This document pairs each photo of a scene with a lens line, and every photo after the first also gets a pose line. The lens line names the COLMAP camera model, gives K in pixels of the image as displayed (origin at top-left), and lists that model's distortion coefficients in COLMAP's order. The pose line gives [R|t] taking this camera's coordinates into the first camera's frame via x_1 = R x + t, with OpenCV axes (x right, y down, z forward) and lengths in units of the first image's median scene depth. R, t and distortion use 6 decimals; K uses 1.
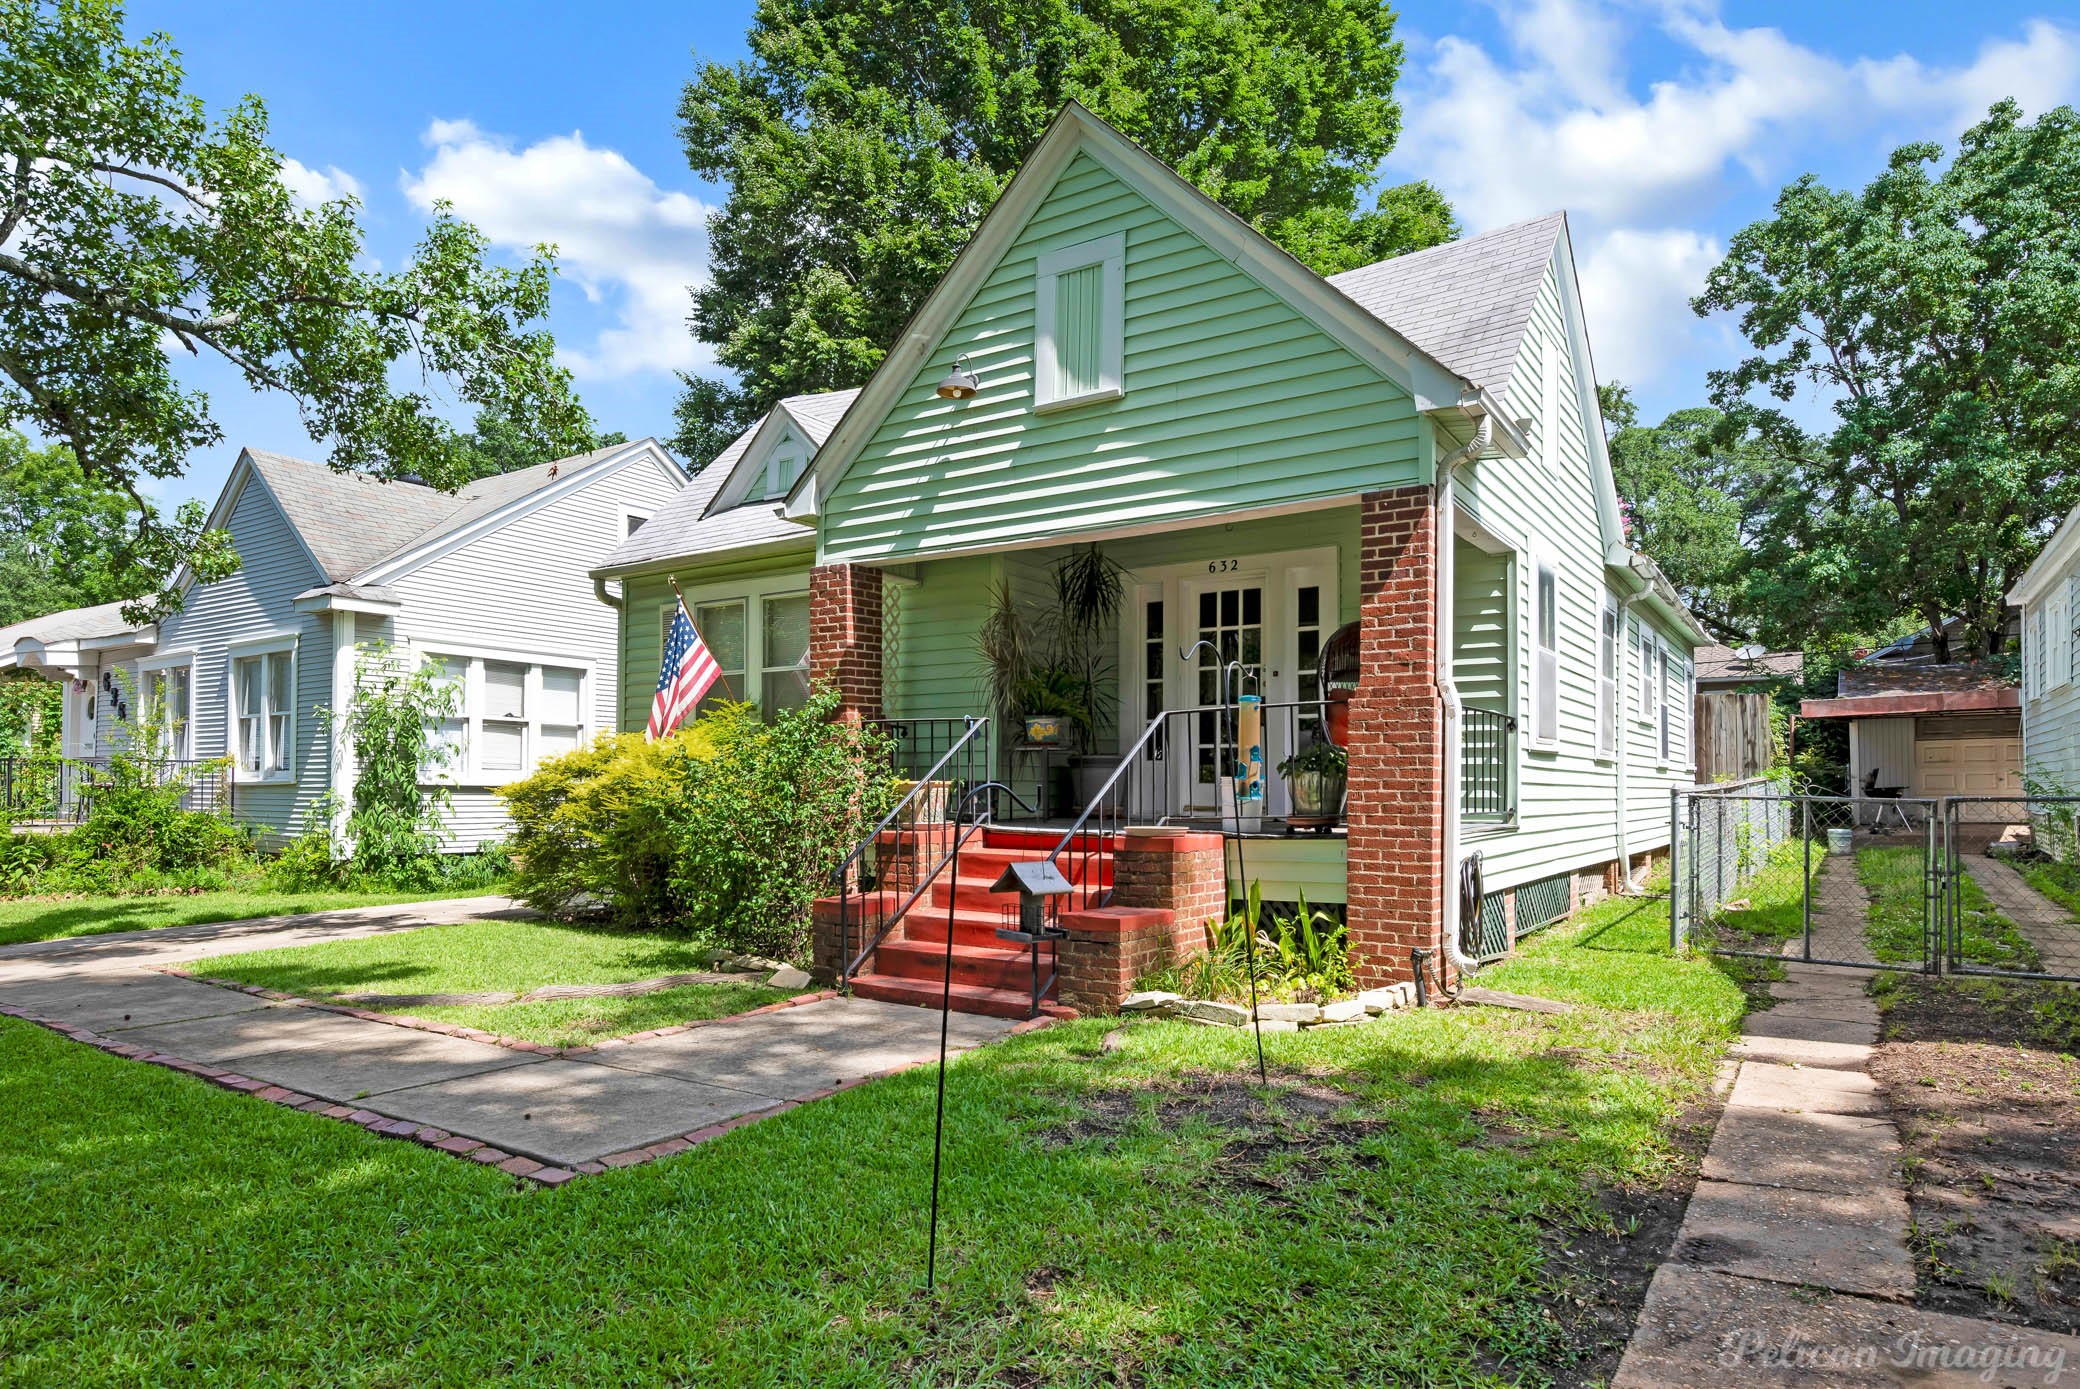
lens RADIAL K [[1210.2, 0, 1041.1], [0, 1210.2, 772.1], [0, 0, 1]] dist [-0.002565, -0.000299]
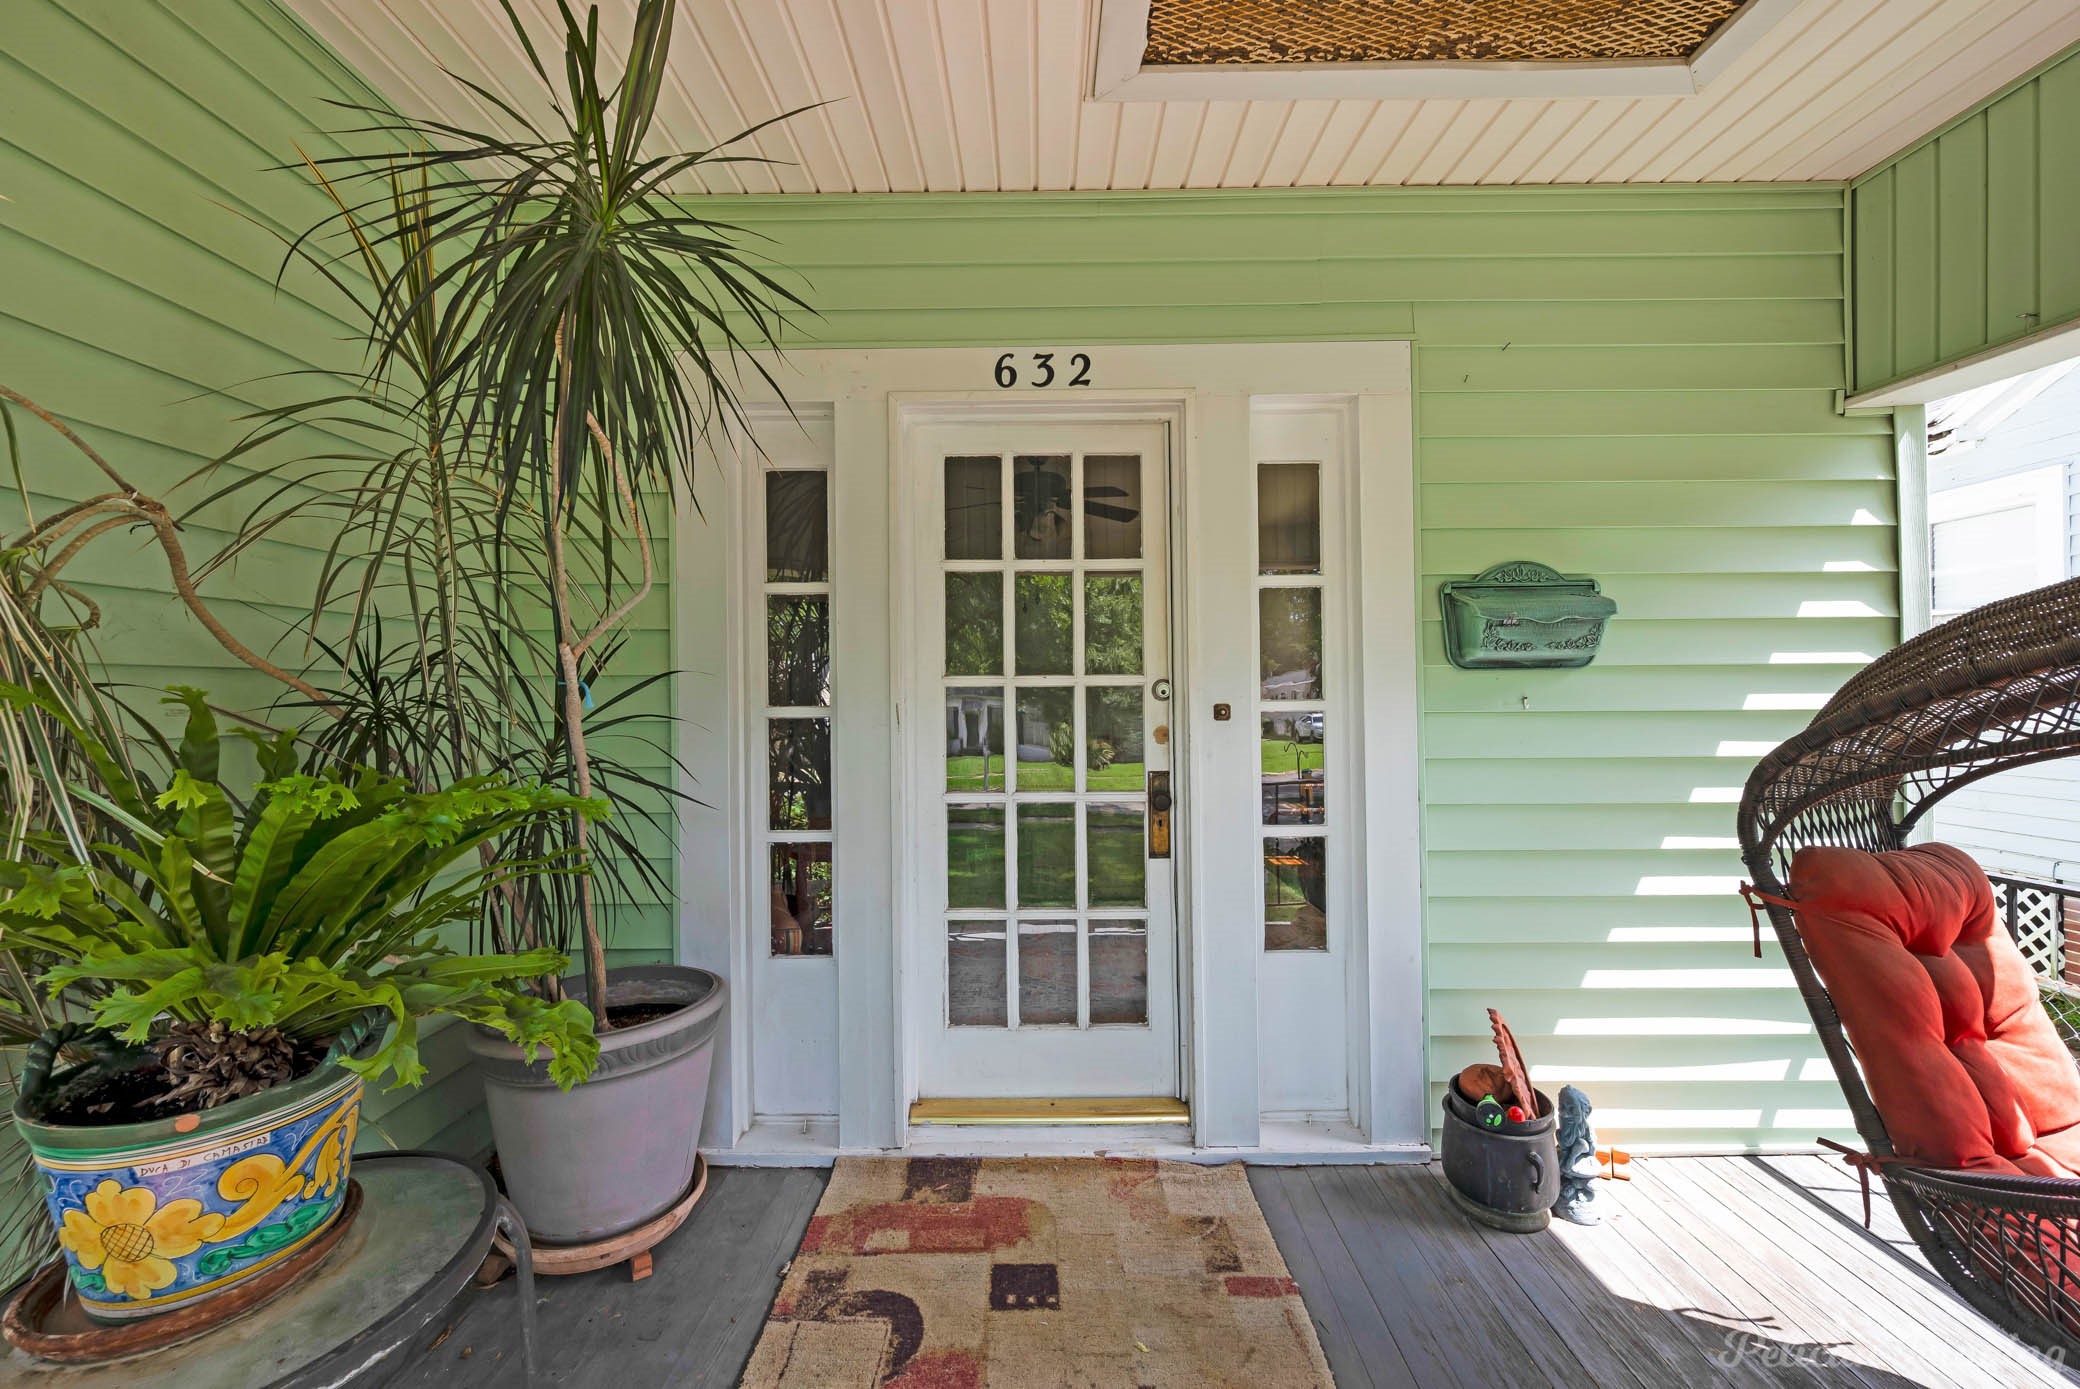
lens RADIAL K [[817.8, 0, 1040.0], [0, 817.8, 694.5], [0, 0, 1]] dist [-0.000602, -0.000082]
pose [[0.834493, -0.011912, 0.550889, 0.032903], [0.005174, 0.999892, 0.013783, -0.099392], [-0.550994, -0.008652, 0.834465, 0.936105]]
